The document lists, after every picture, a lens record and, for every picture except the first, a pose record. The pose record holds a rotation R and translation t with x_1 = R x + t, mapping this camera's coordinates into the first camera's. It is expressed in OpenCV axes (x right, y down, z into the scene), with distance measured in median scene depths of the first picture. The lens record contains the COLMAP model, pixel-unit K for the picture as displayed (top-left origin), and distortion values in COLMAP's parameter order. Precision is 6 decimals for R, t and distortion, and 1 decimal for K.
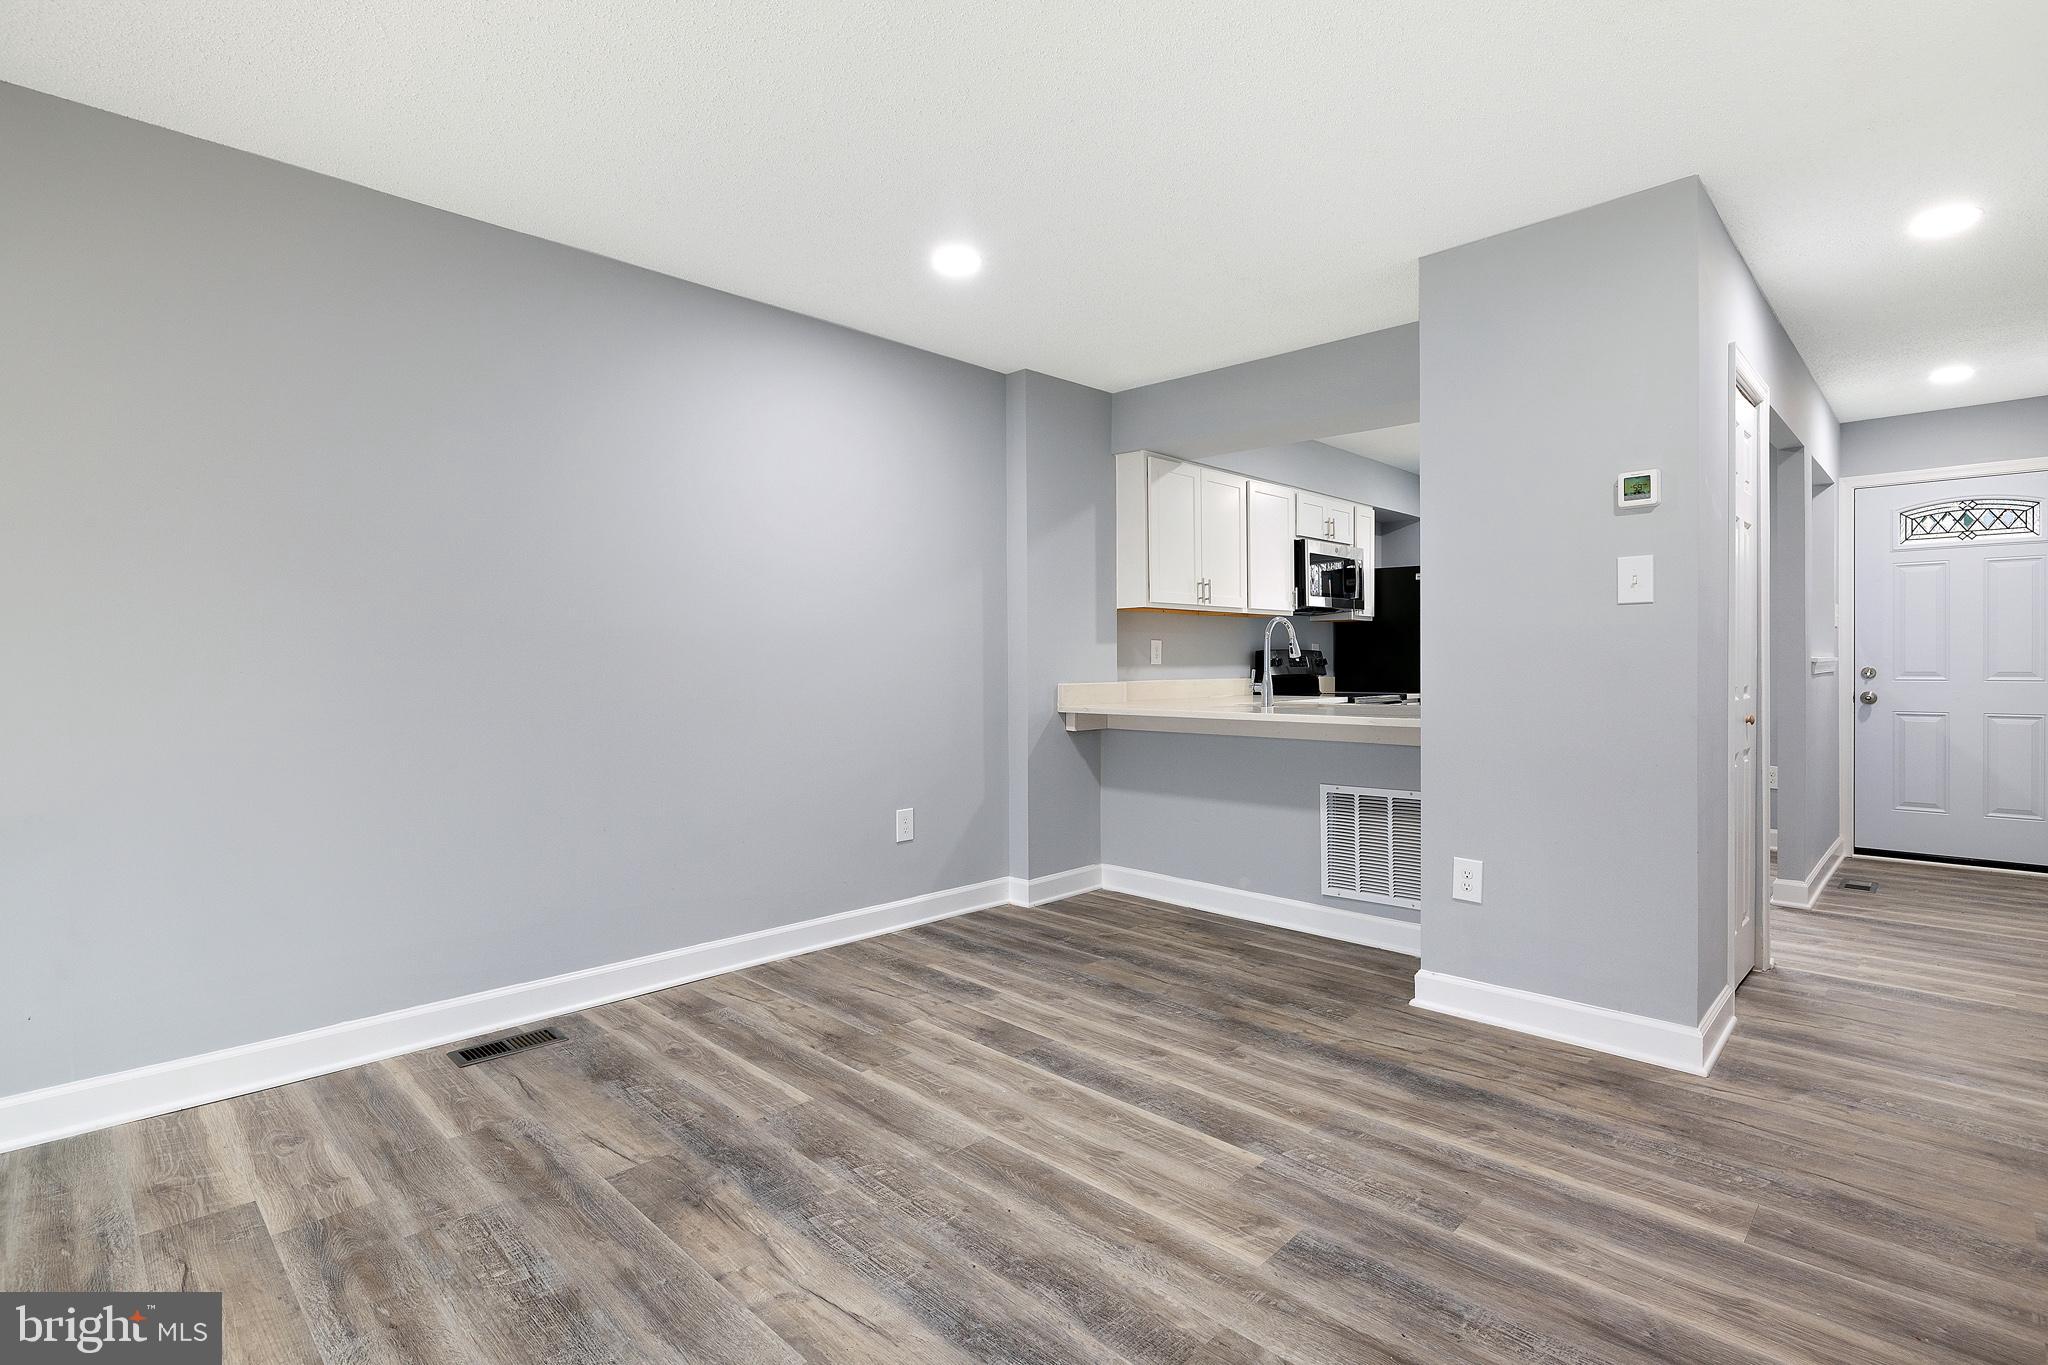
lens RADIAL K [[979.3, 0, 1017.1], [0, 979.3, 671.8], [0, 0, 1]] dist [-0.004581, -0.000517]
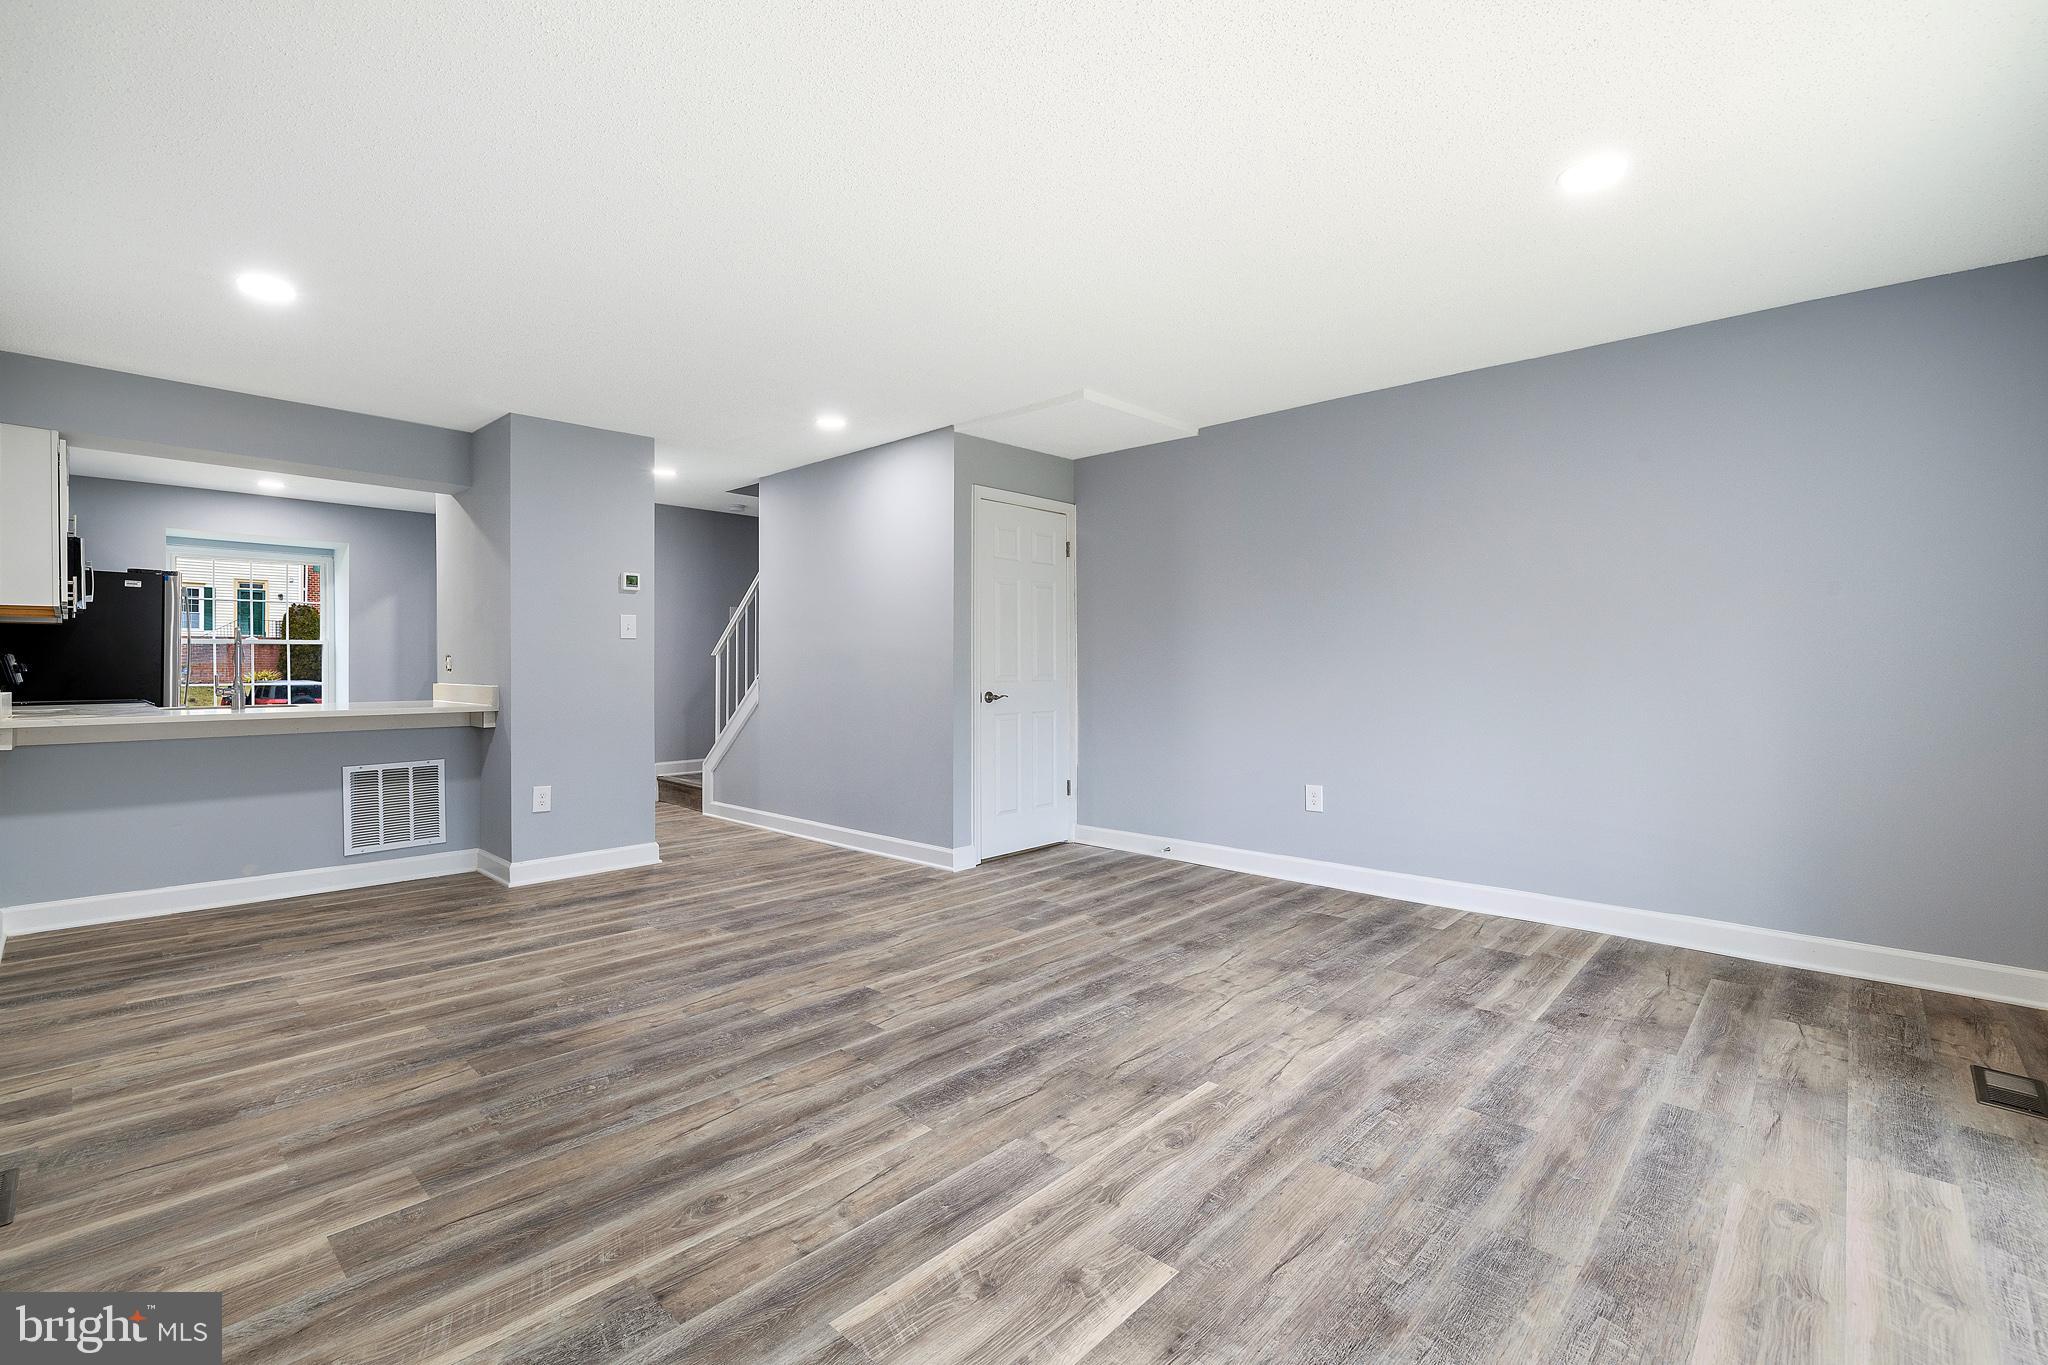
lens RADIAL K [[895.9, 0, 1021.9], [0, 895.9, 665.5], [0, 0, 1]] dist [-0.012660, 0.003252]
pose [[-0.027502, 0.003918, 0.999614, -0.897433], [0.010211, 0.999941, -0.003638, -0.000279], [-0.999570, 0.010107, -0.027540, 0.186568]]
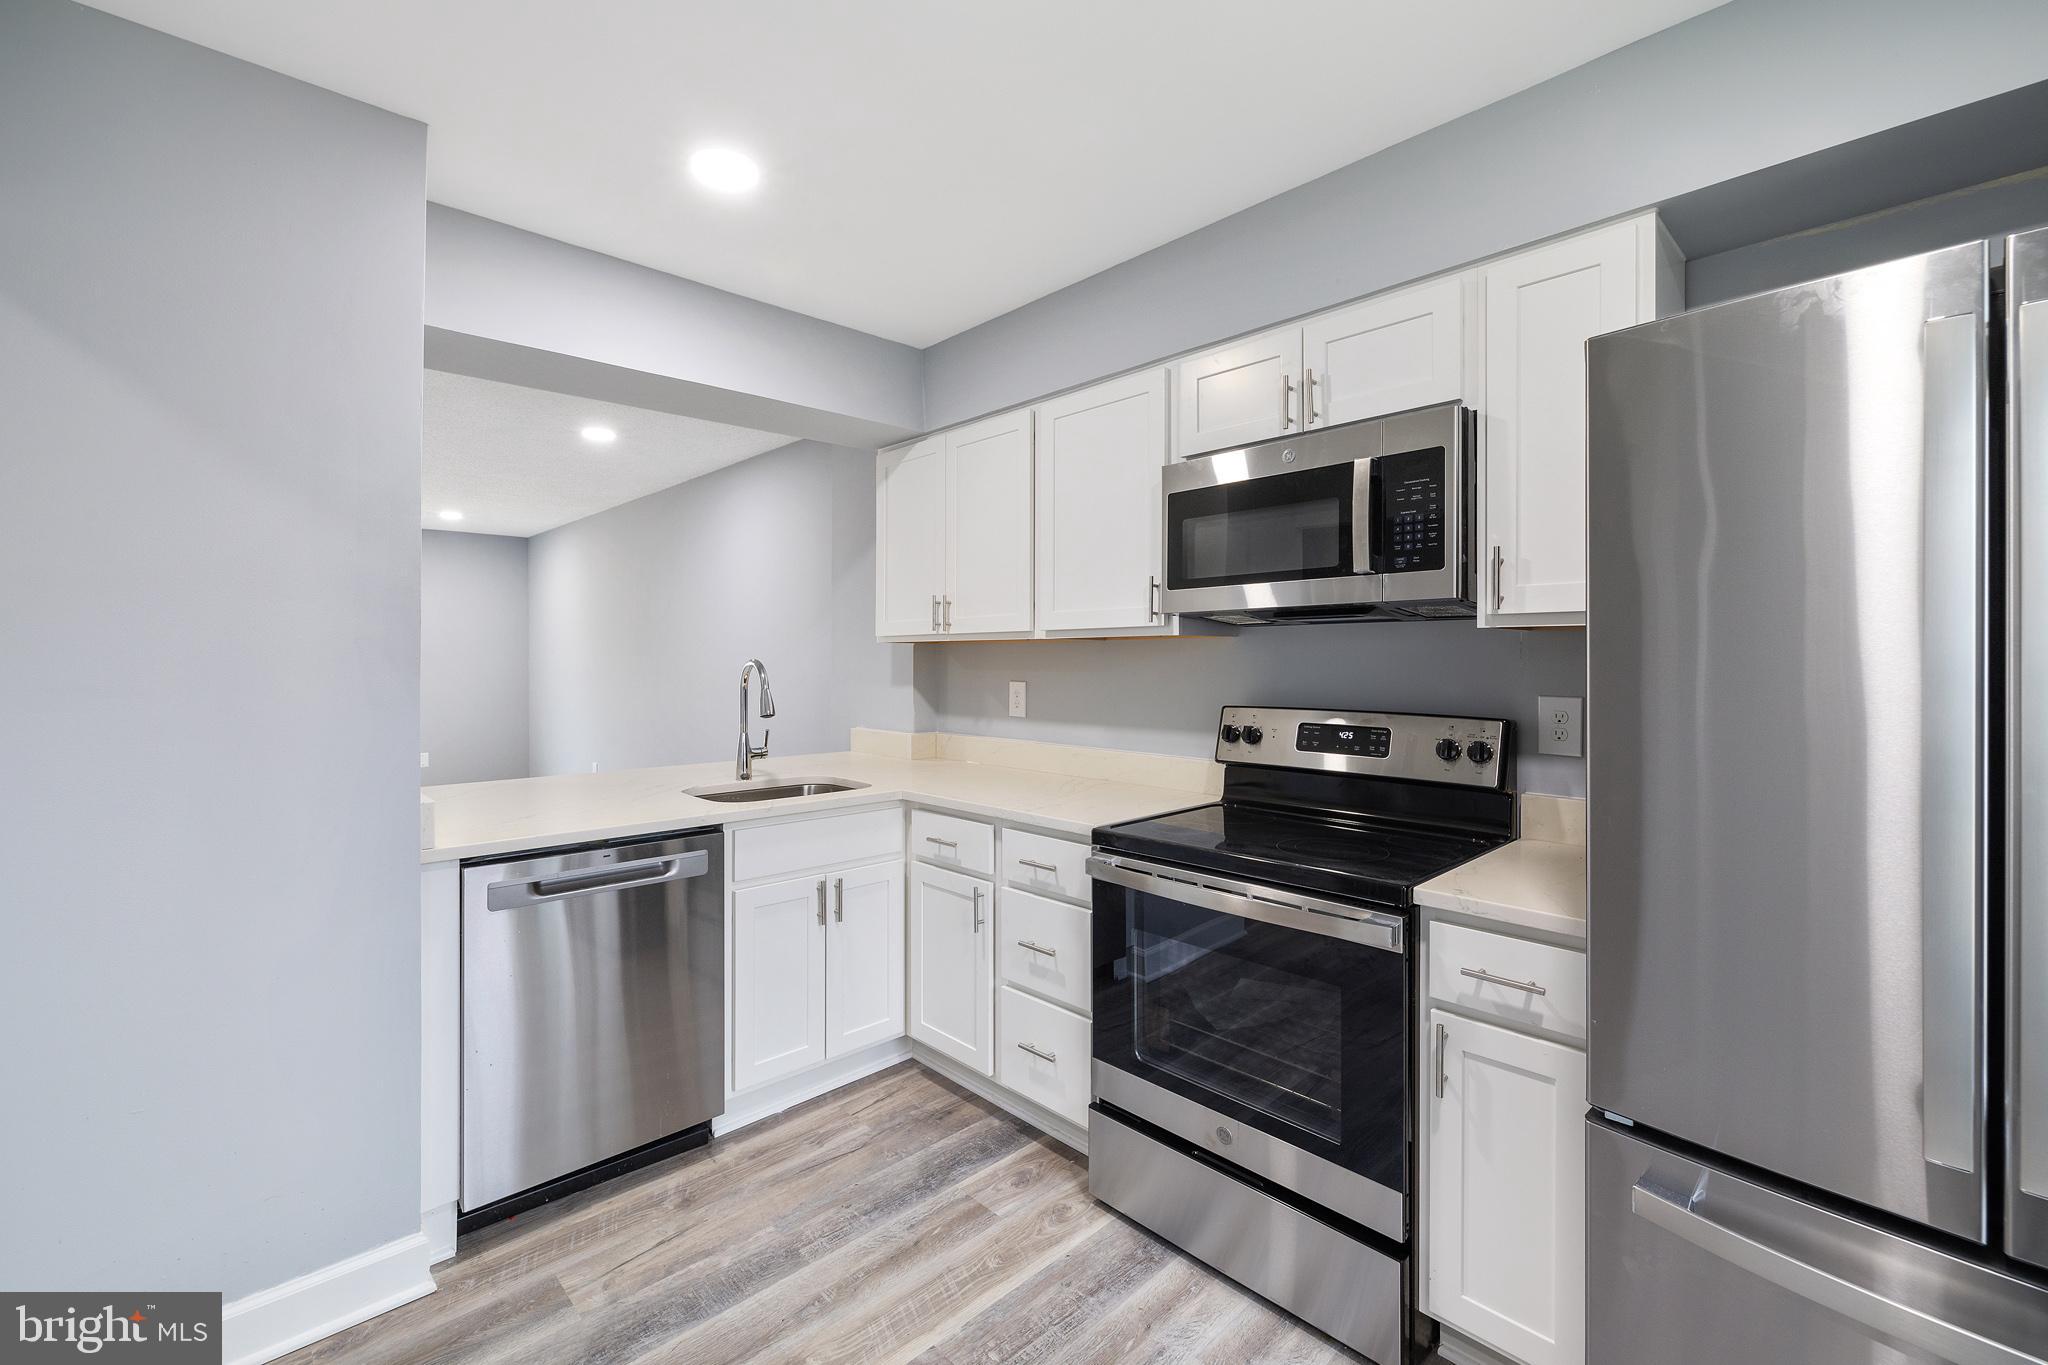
lens RADIAL K [[871.2, 0, 1017.4], [0, 871.2, 659.6], [0, 0, 1]] dist [-0.000437, -0.000195]
pose [[-0.039384, 0.005269, -0.999210, 1.087046], [-0.009241, 0.999941, 0.005637, -0.073722], [0.999181, 0.009456, -0.039333, 1.468736]]
